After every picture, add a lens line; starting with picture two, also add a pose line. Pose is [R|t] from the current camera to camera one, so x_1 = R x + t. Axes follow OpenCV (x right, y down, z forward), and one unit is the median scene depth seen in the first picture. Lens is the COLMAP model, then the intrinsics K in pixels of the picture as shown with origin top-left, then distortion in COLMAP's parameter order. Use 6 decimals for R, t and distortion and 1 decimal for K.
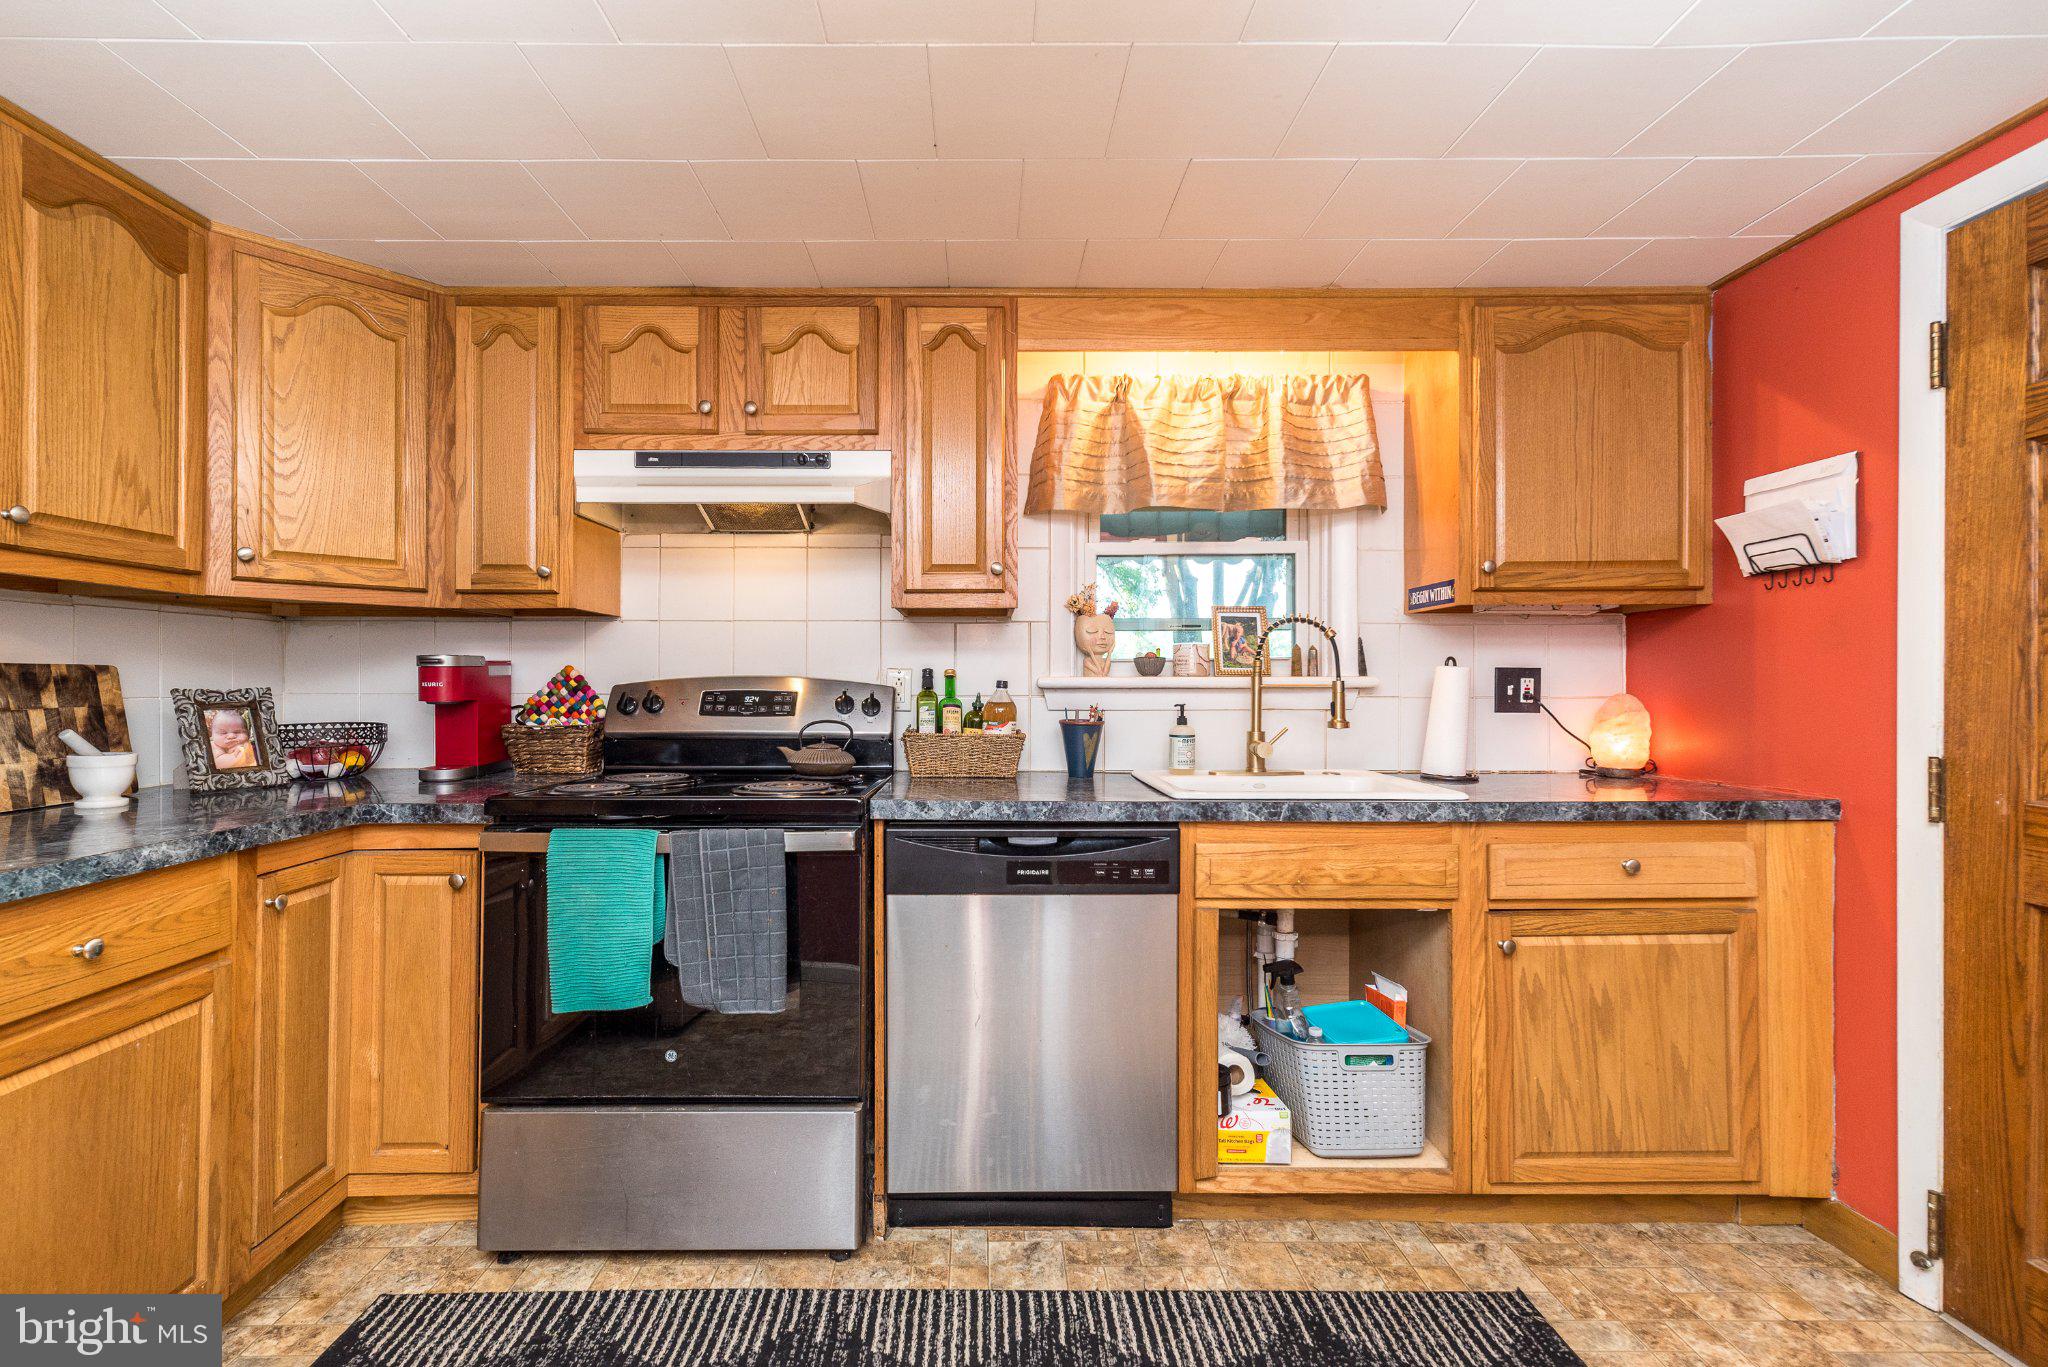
lens RADIAL K [[931.7, 0, 1021.1], [0, 931.7, 677.2], [0, 0, 1]] dist [0.007587, -0.000173]
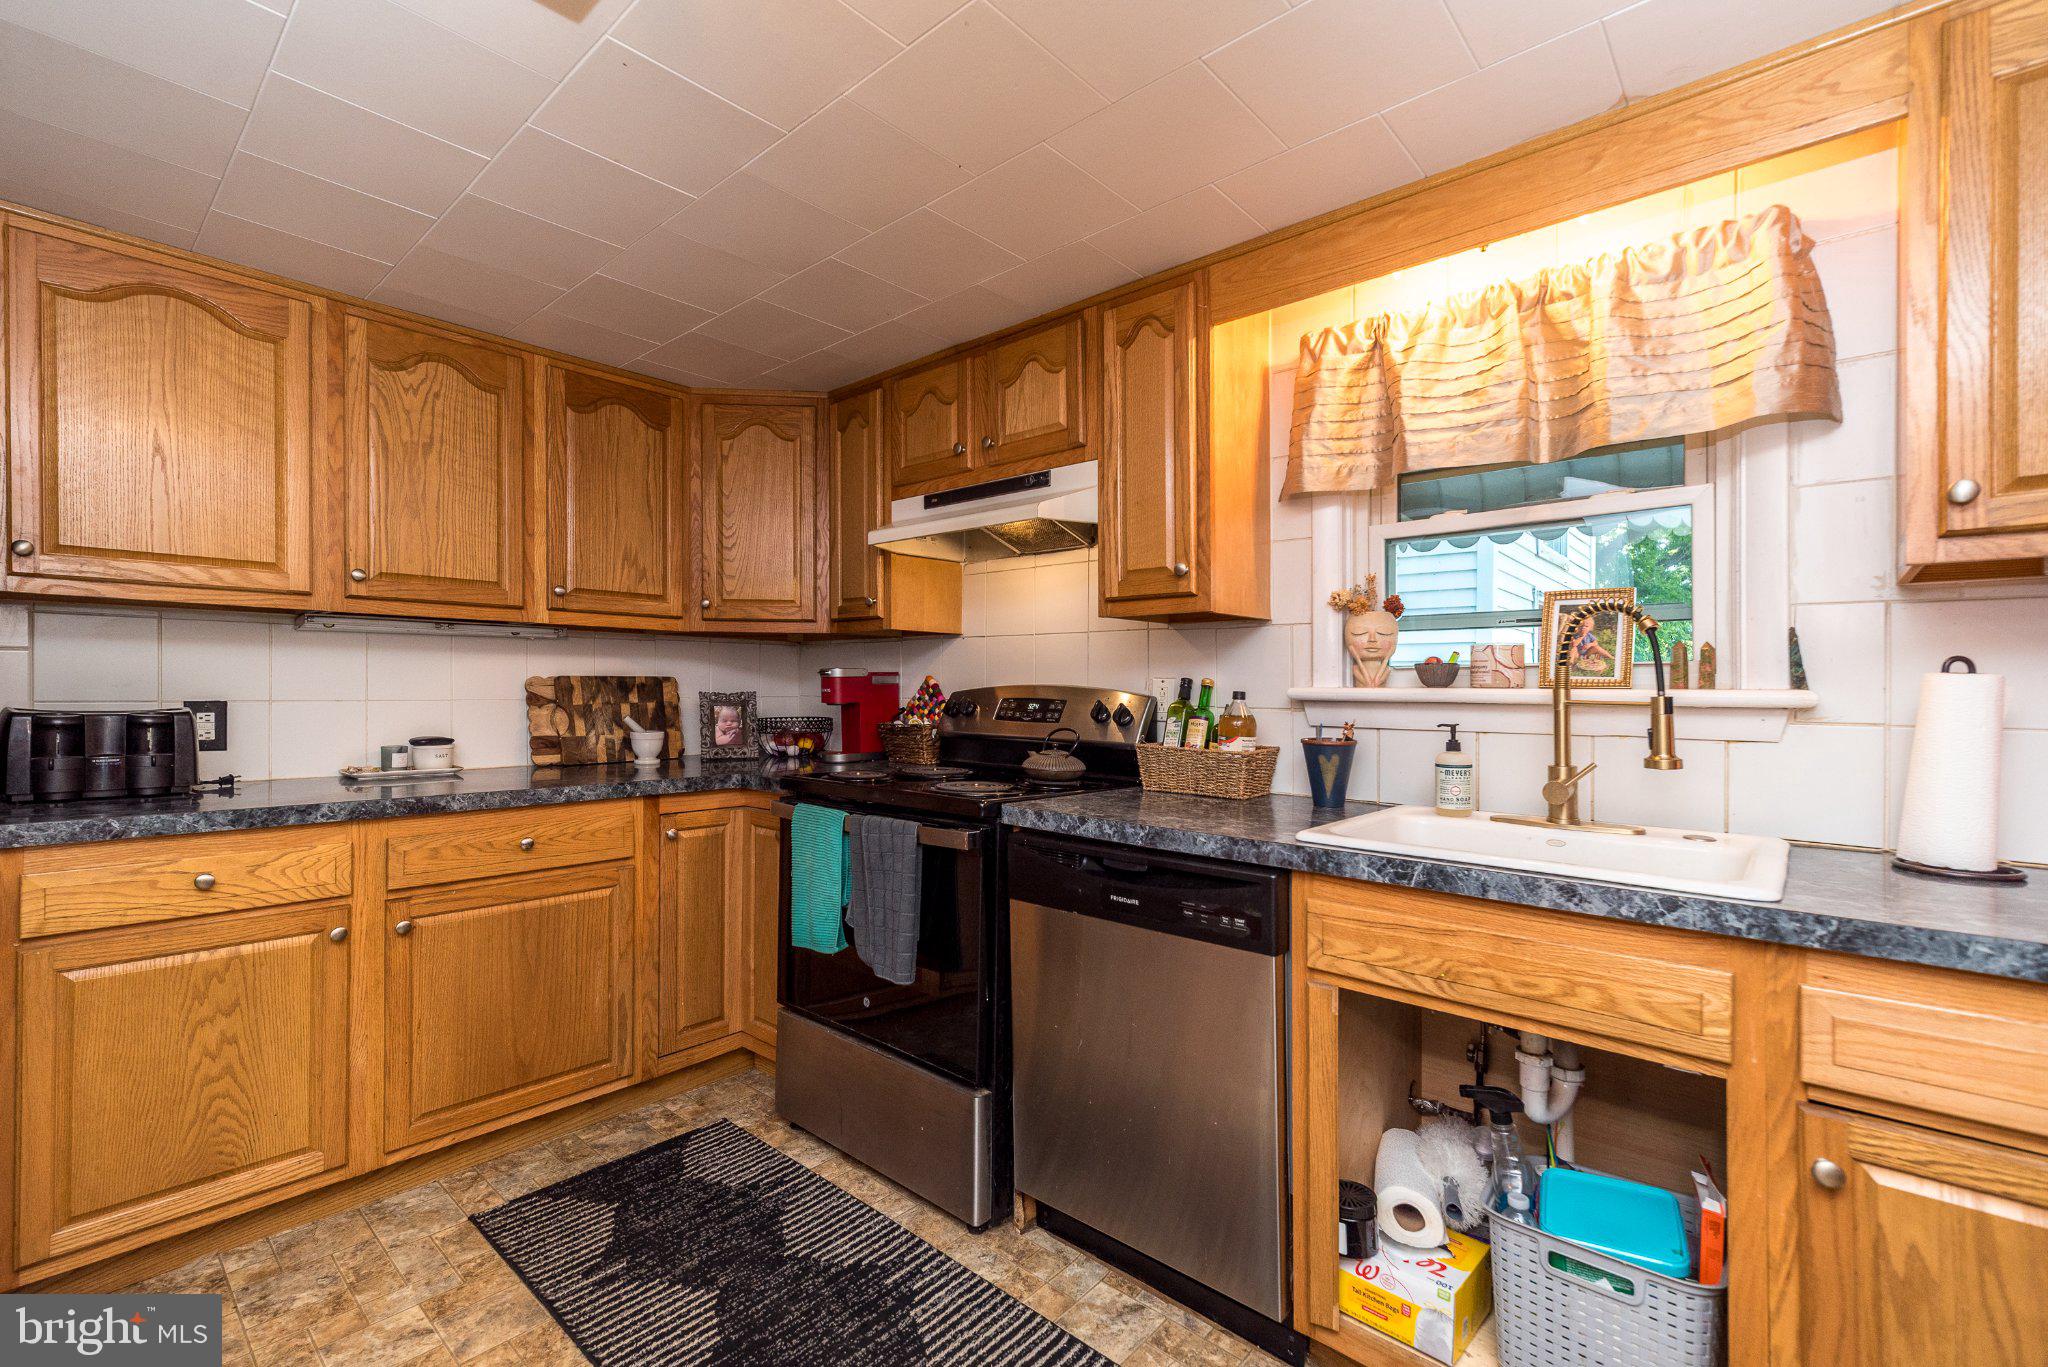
lens RADIAL K [[931.7, 0, 1055.8], [0, 931.7, 686.1], [0, 0, 1]] dist [0.007587, -0.000173]
pose [[0.727665, 0.005523, -0.685911, 0.528194], [-0.003919, 0.999985, 0.003894, -0.004728], [0.685922, -0.000146, 0.727675, 0.251706]]
